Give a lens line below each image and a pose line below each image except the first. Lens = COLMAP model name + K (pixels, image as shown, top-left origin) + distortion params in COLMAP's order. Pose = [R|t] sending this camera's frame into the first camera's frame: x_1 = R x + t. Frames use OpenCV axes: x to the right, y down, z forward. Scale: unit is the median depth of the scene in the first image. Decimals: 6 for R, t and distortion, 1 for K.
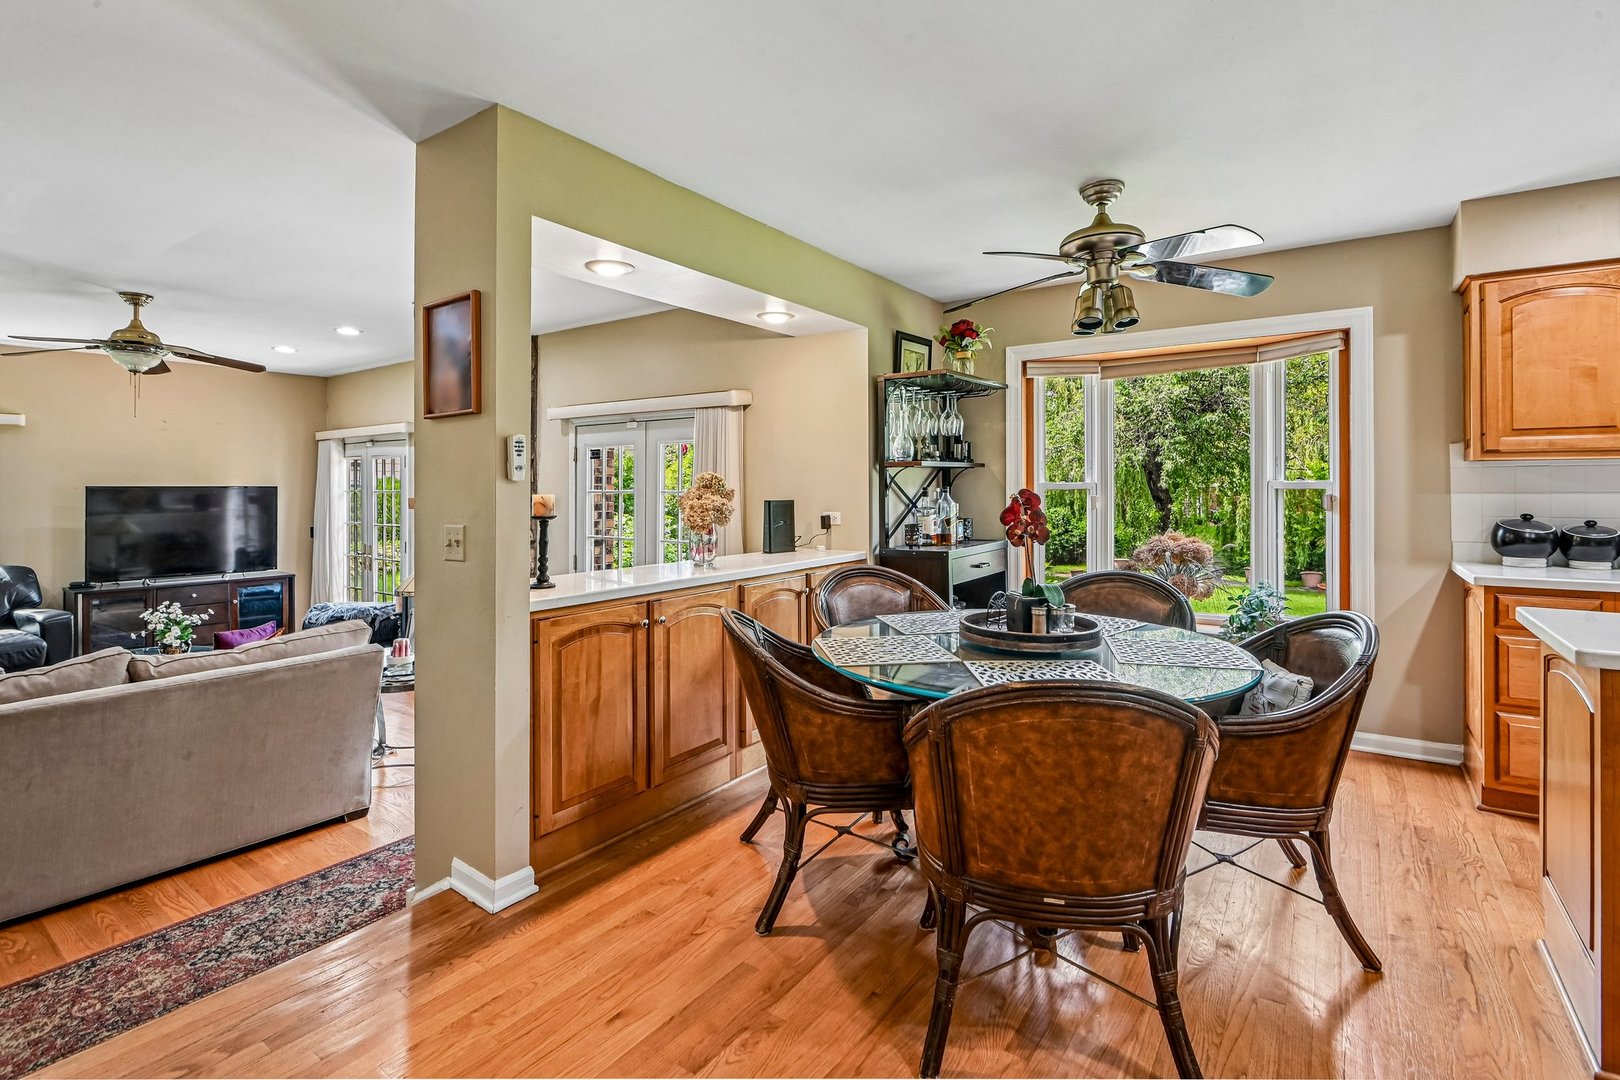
lens RADIAL K [[754.4, 0, 781.1], [0, 754.4, 490.8], [0, 0, 1]] dist [-0.014120, -0.000926]
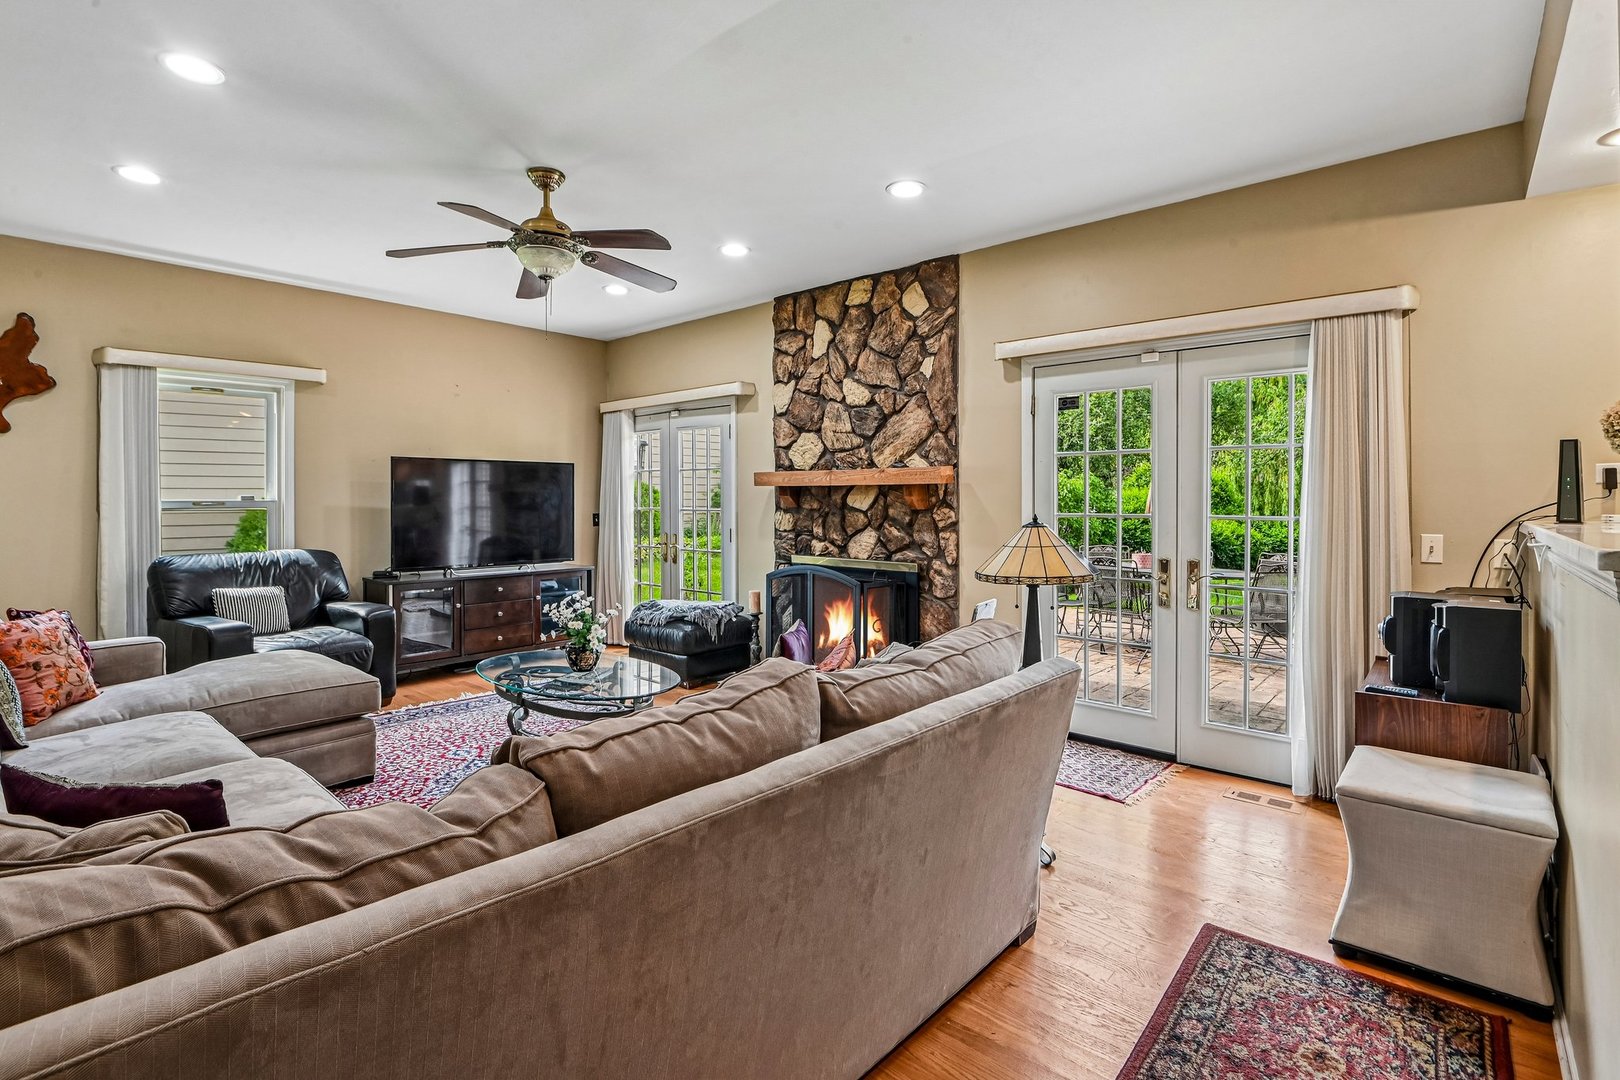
lens RADIAL K [[754.4, 0, 785.3], [0, 754.4, 508.8], [0, 0, 1]] dist [-0.014120, -0.000926]
pose [[0.994032, 0.001728, -0.109077, -0.452457], [-0.000694, 0.999954, 0.009519, 0.049753], [0.109089, -0.009387, 0.993988, 0.236657]]
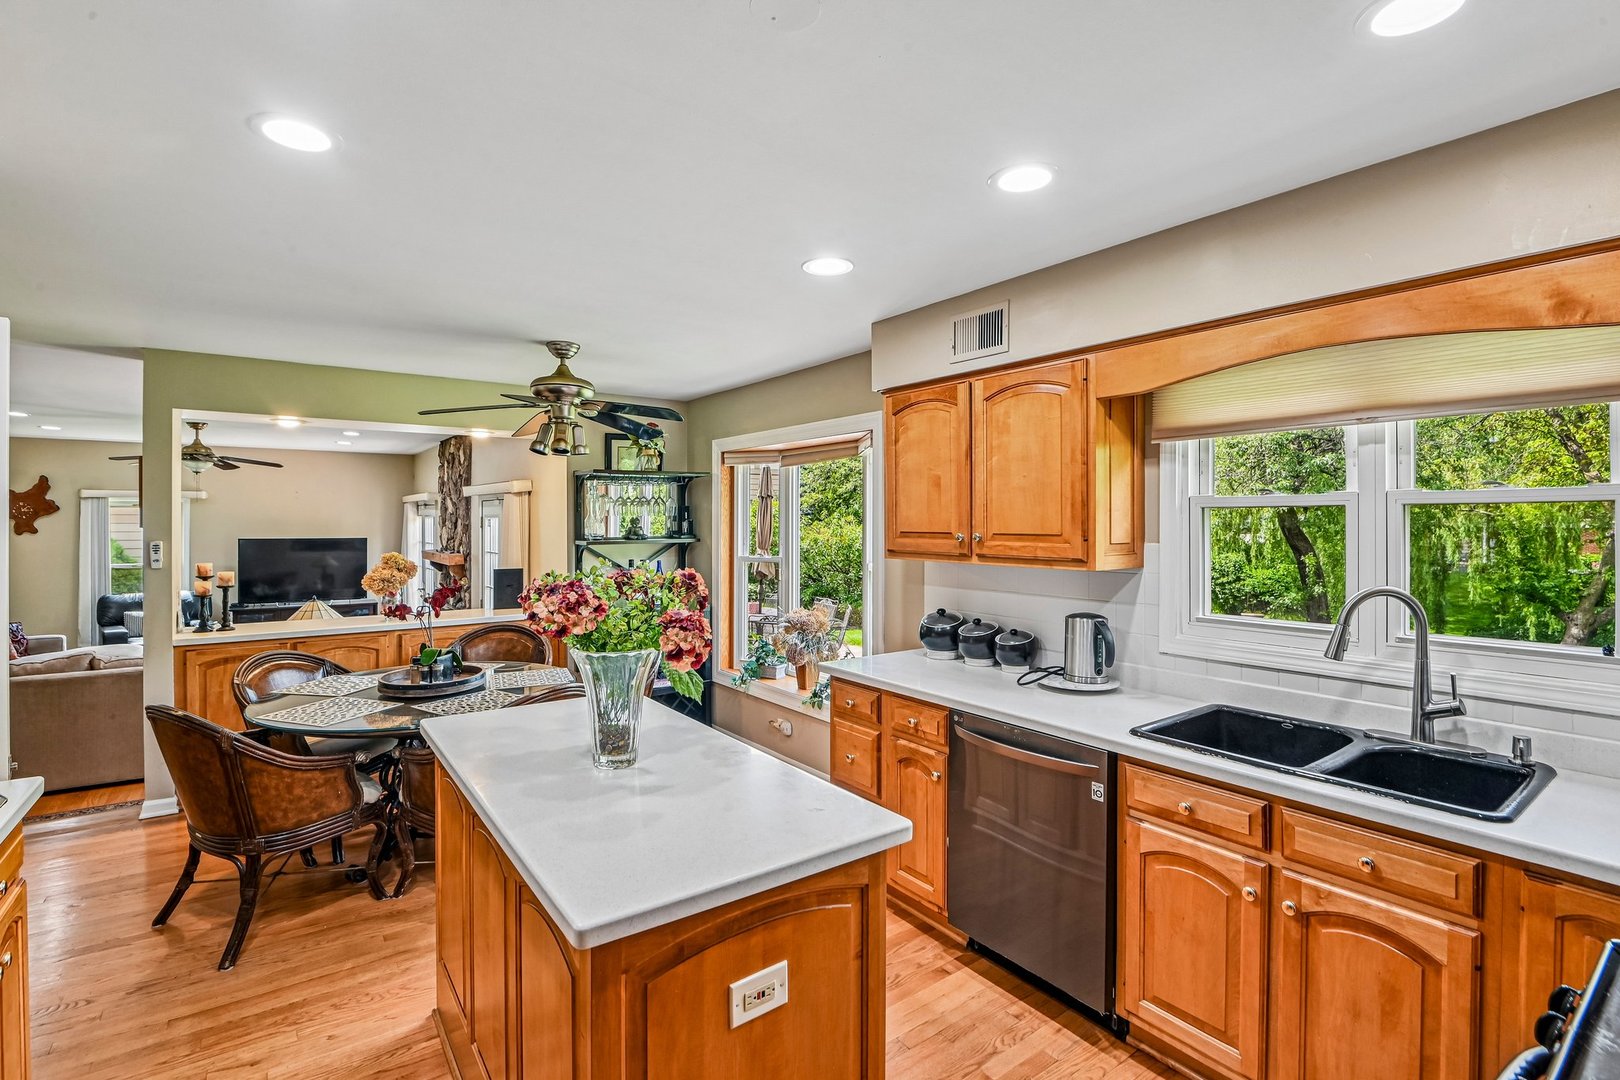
lens RADIAL K [[754.4, 0, 823.0], [0, 754.4, 533.5], [0, 0, 1]] dist [-0.014120, -0.000926]
pose [[0.949429, 0.012263, -0.313743, 0.715038], [-0.006611, 0.999796, 0.019071, -0.059230], [0.313913, -0.016032, 0.949316, -0.053555]]
